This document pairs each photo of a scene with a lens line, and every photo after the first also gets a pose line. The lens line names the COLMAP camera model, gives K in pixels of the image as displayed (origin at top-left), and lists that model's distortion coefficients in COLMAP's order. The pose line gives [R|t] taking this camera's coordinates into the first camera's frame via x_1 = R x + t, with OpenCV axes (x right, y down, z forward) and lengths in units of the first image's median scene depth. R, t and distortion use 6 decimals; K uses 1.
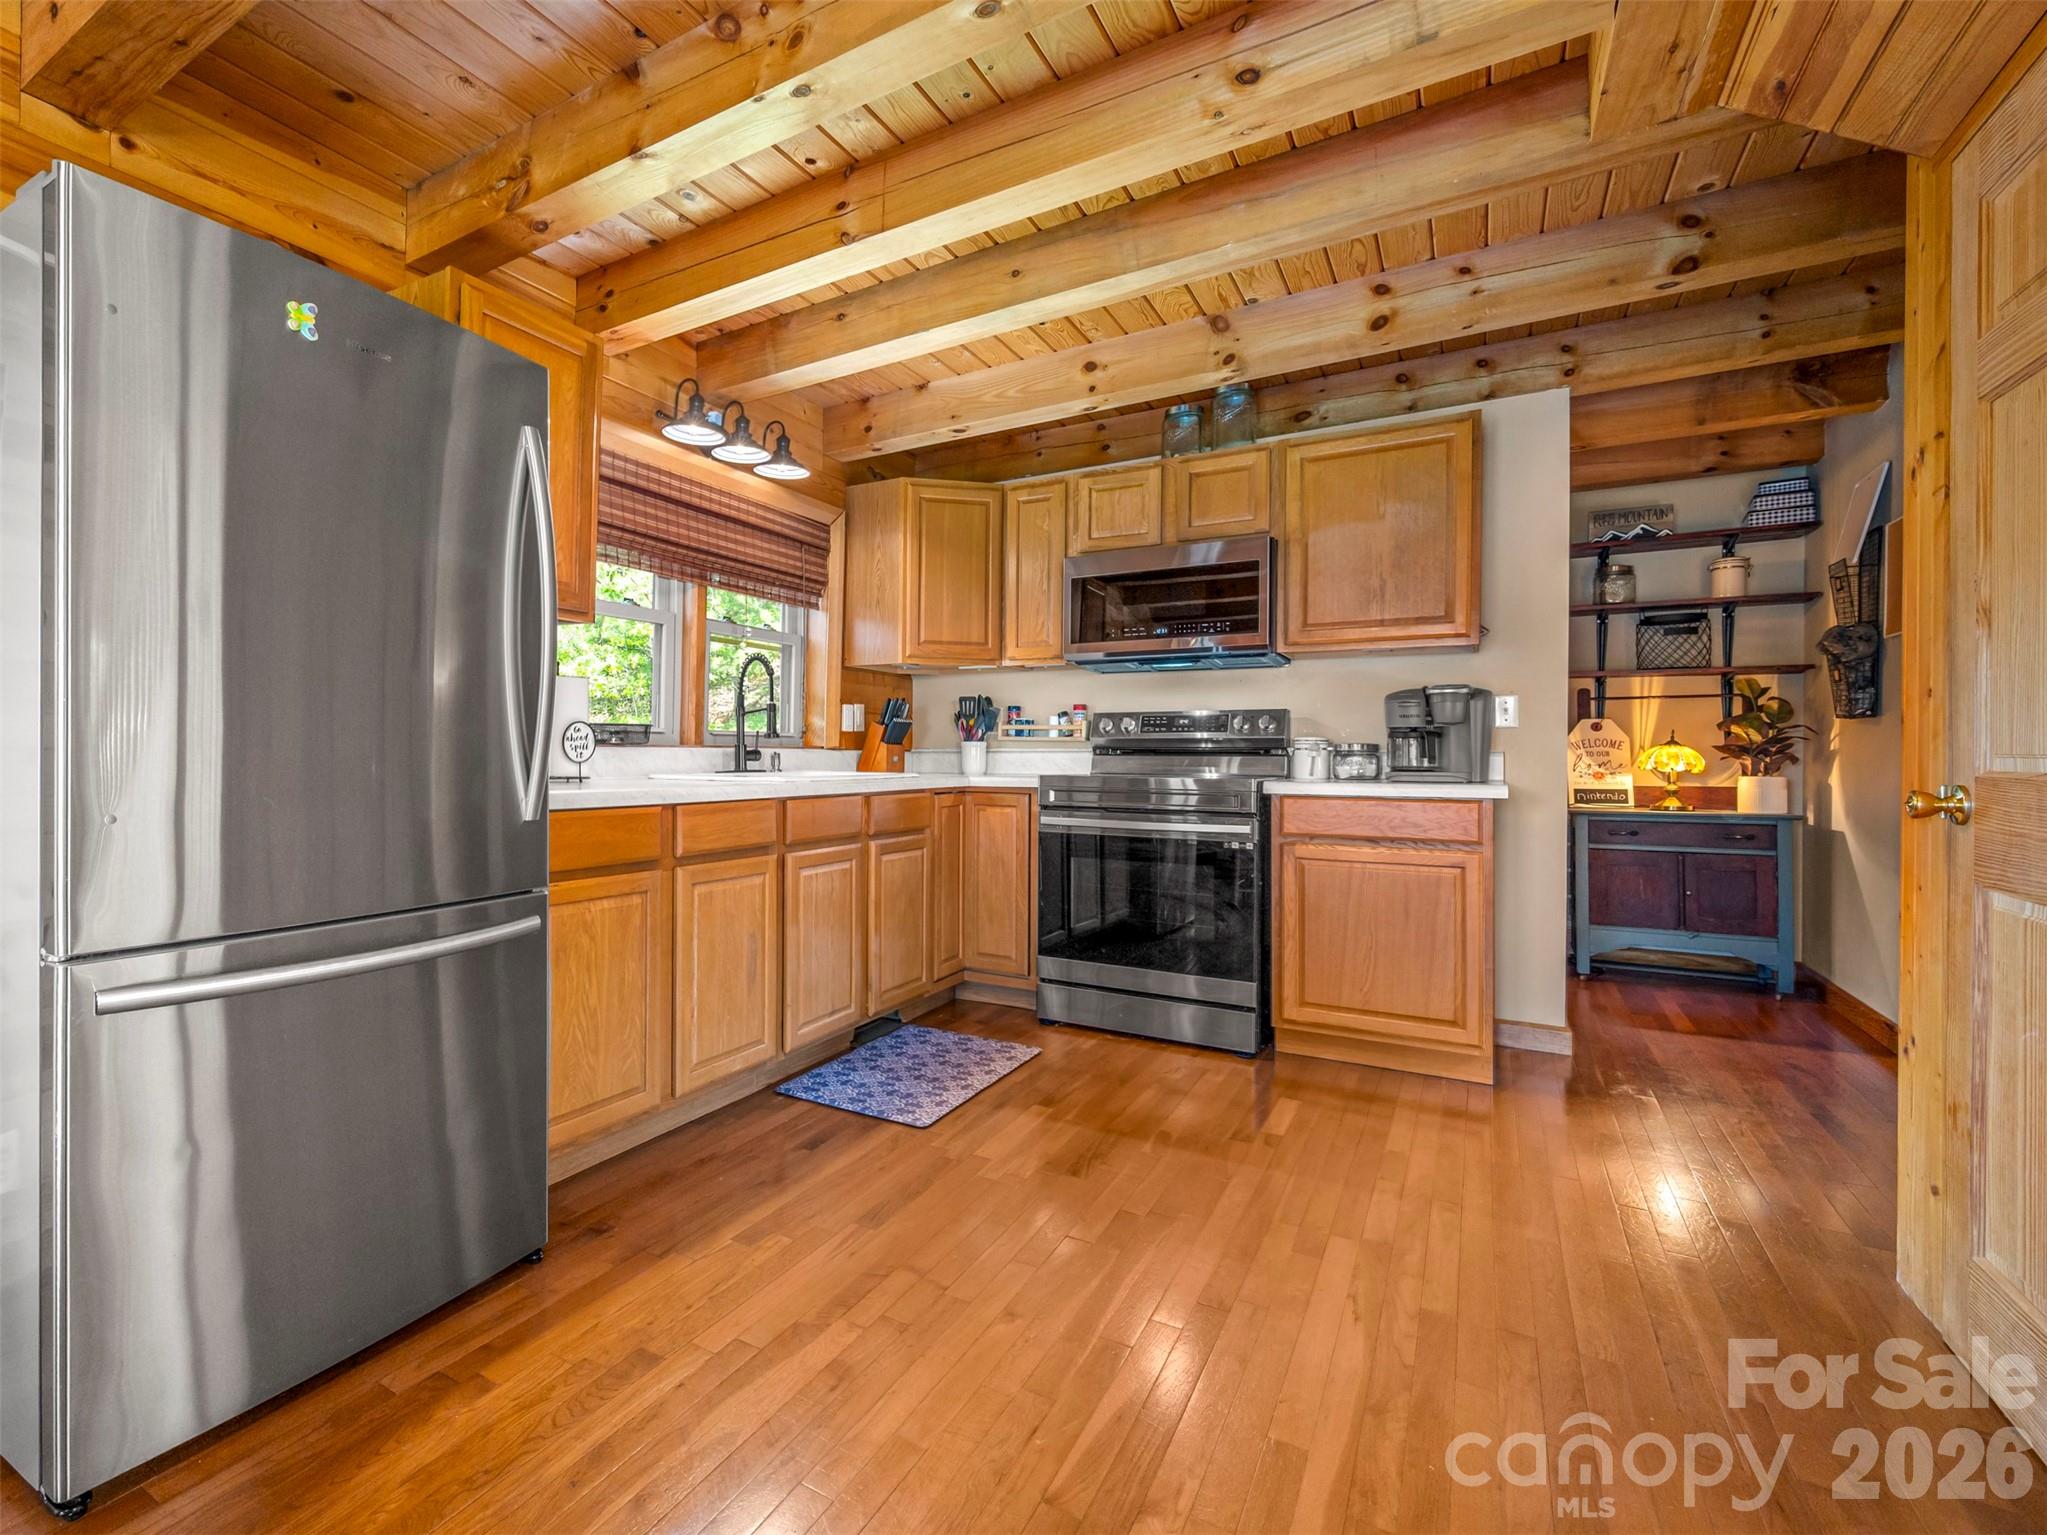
lens RADIAL K [[937.3, 0, 885.9], [0, 937.3, 752.8], [0, 0, 1]] dist [0.008448, -0.001150]
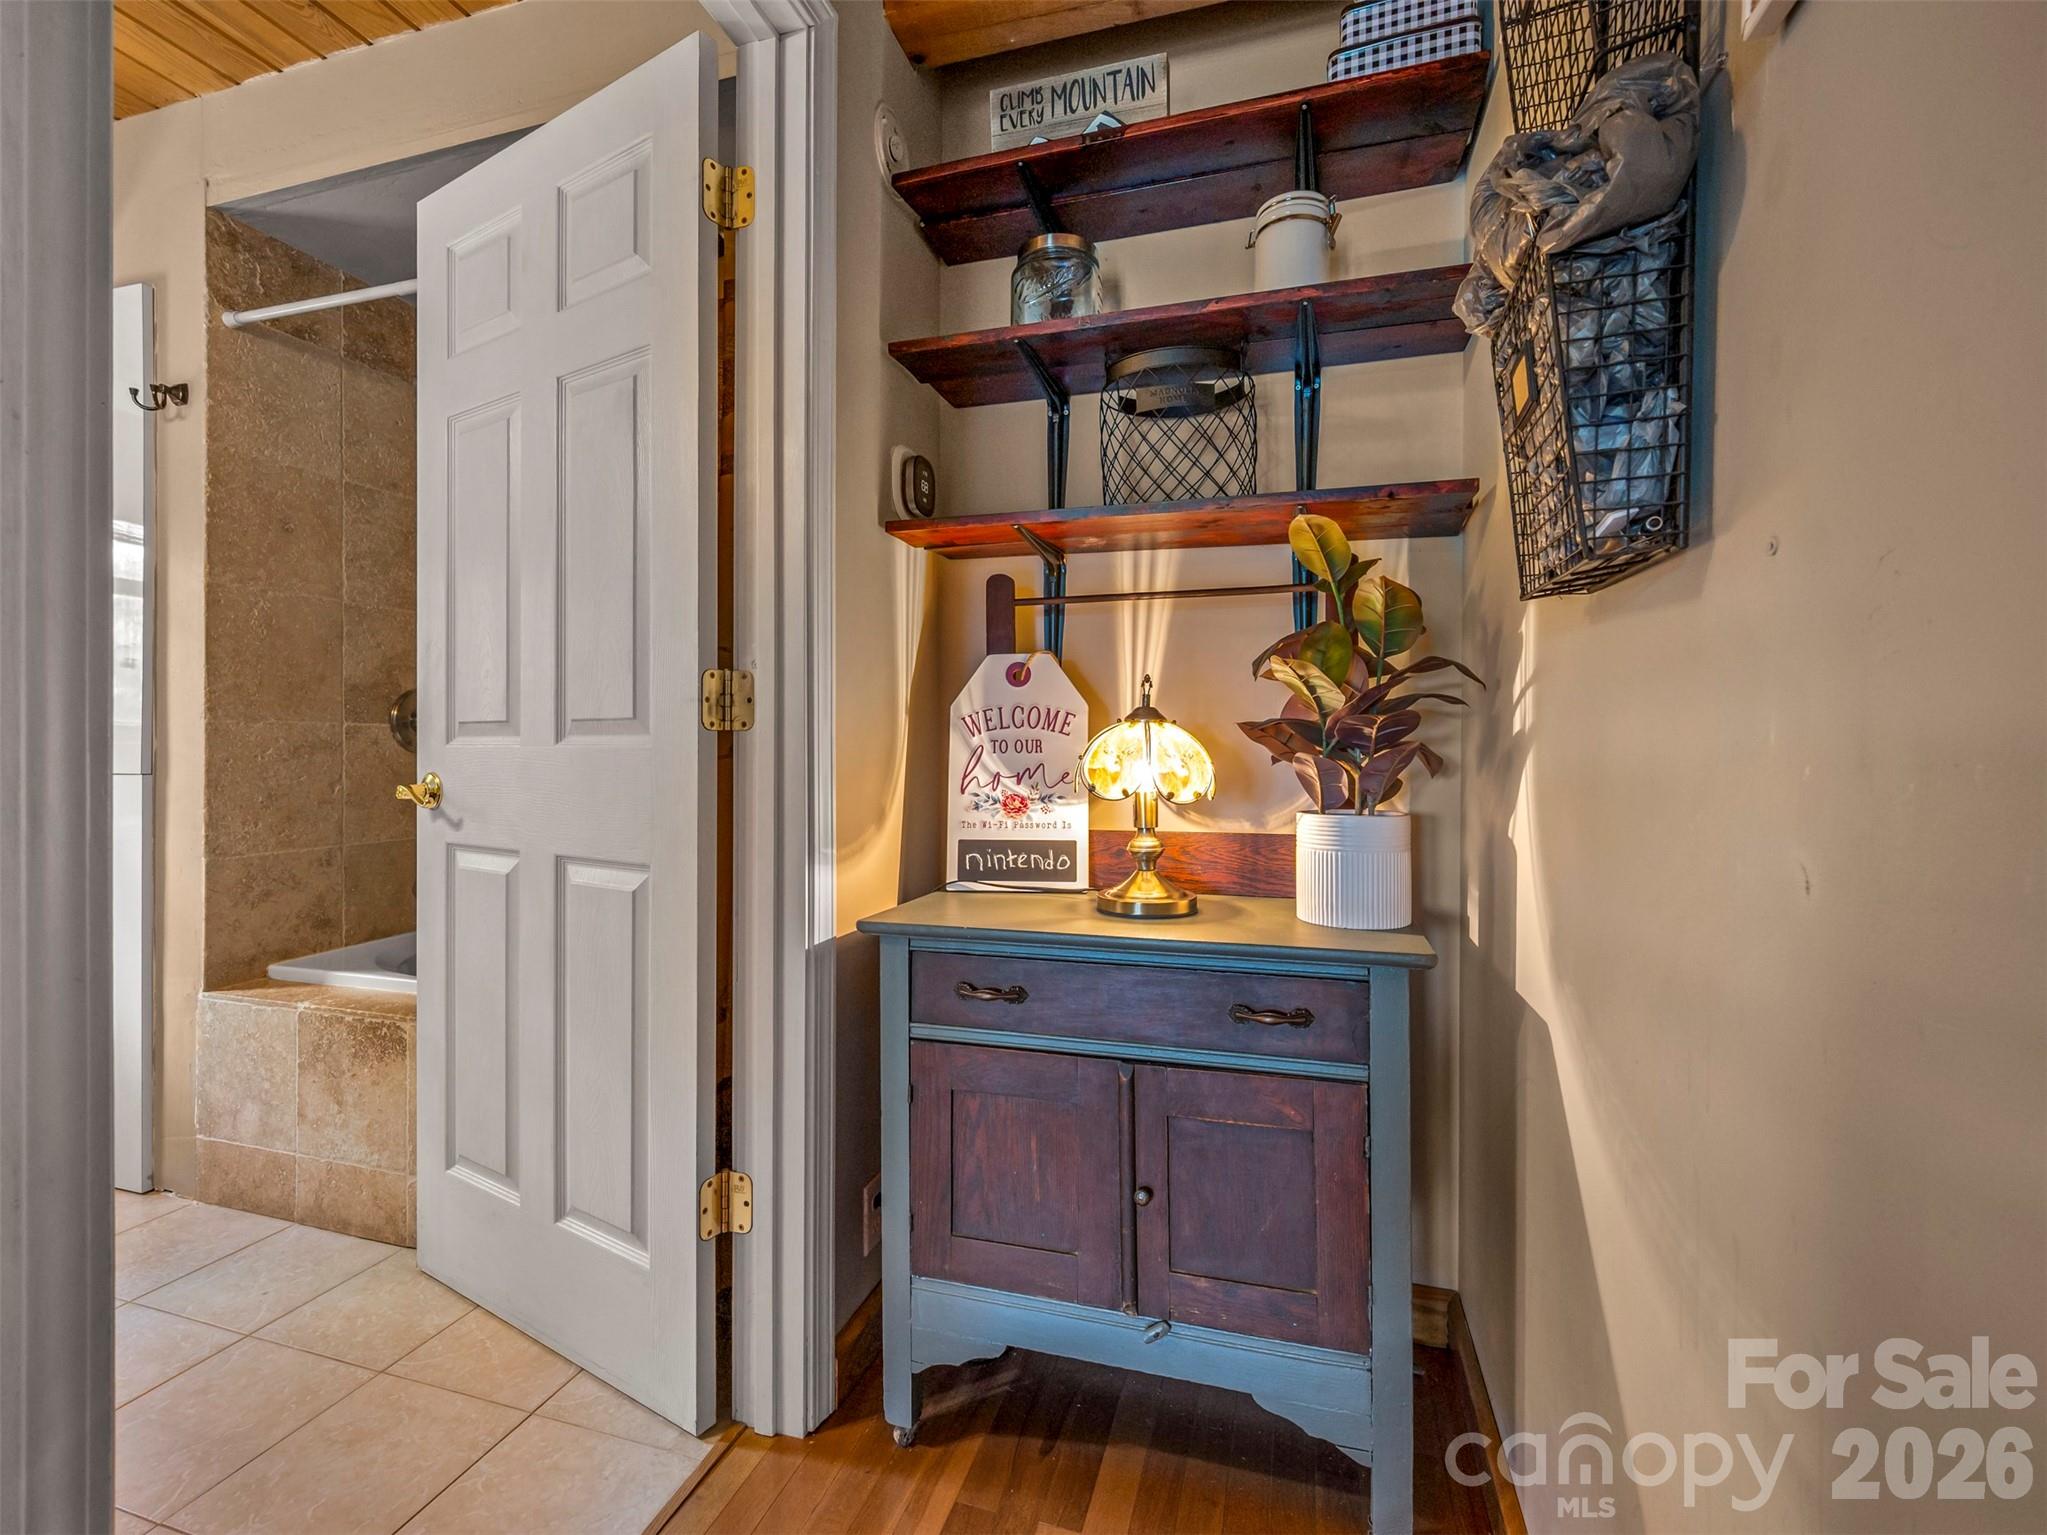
lens RADIAL K [[937.3, 0, 1008.4], [0, 937.3, 753.8], [0, 0, 1]] dist [0.008448, -0.001150]
pose [[0.964103, -0.000627, 0.265526, 0.702260], [-0.002162, 0.999946, 0.010209, 0.000708], [-0.265518, -0.010416, 0.964050, 0.690658]]
